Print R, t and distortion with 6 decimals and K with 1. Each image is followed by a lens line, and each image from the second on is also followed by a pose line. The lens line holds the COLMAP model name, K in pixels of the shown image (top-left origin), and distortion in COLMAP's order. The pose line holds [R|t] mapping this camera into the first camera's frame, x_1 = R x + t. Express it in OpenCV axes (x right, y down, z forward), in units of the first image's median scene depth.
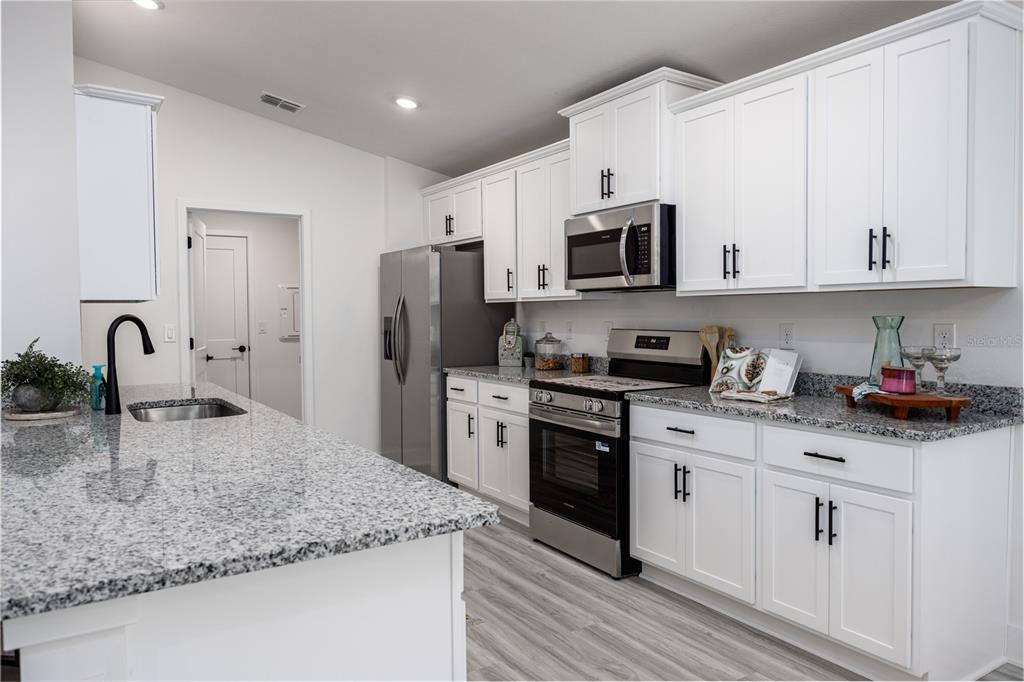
lens RADIAL K [[708.8, 0, 513.0], [0, 708.8, 338.2], [0, 0, 1]] dist [0.007579, 0.001721]
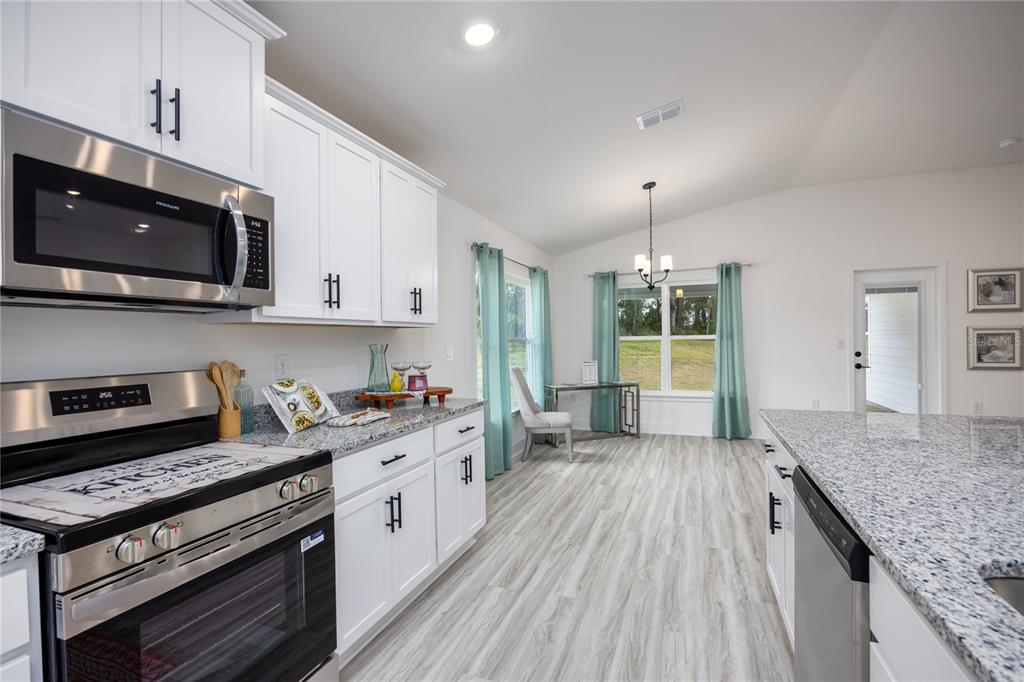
lens RADIAL K [[469.4, 0, 512.8], [0, 469.4, 339.1], [0, 0, 1]] dist [-0.013514, -0.000344]
pose [[-0.593465, 0.020232, 0.804605, -0.374744], [0.053200, 0.998484, 0.014132, -0.036502], [-0.803100, 0.051192, -0.593642, 1.193704]]
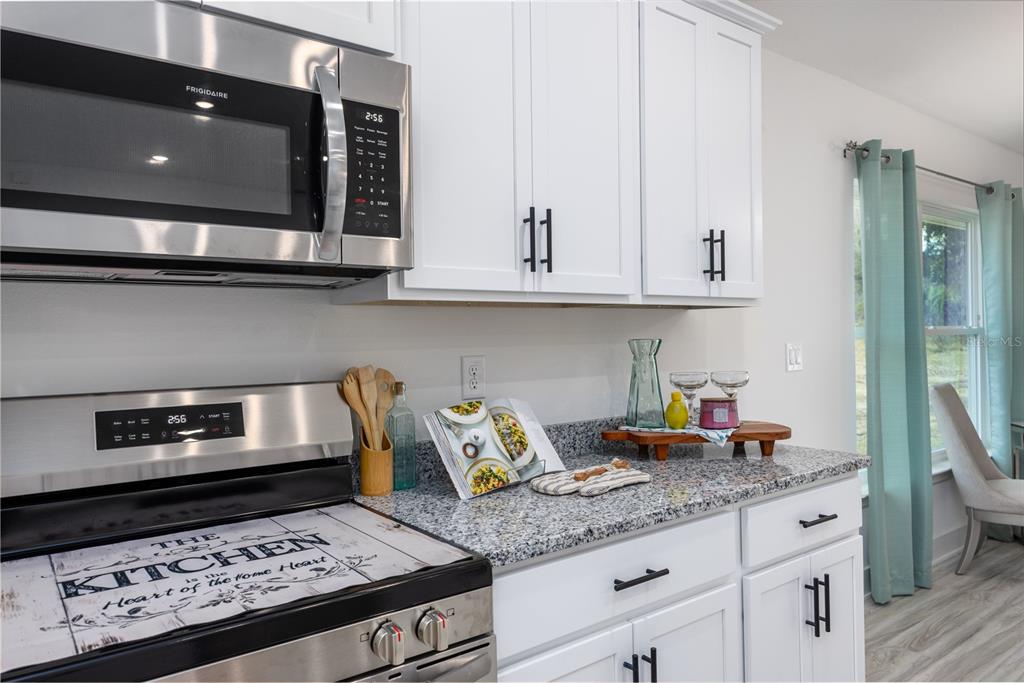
lens RADIAL K [[687.8, 0, 511.3], [0, 687.8, 340.4], [0, 0, 1]] dist [-0.002421, 0.007996]
pose [[-0.079617, 0.006225, 0.996806, -0.209633], [0.055936, 0.998433, -0.001767, -0.032837], [-0.995255, 0.055616, -0.079841, 1.068005]]
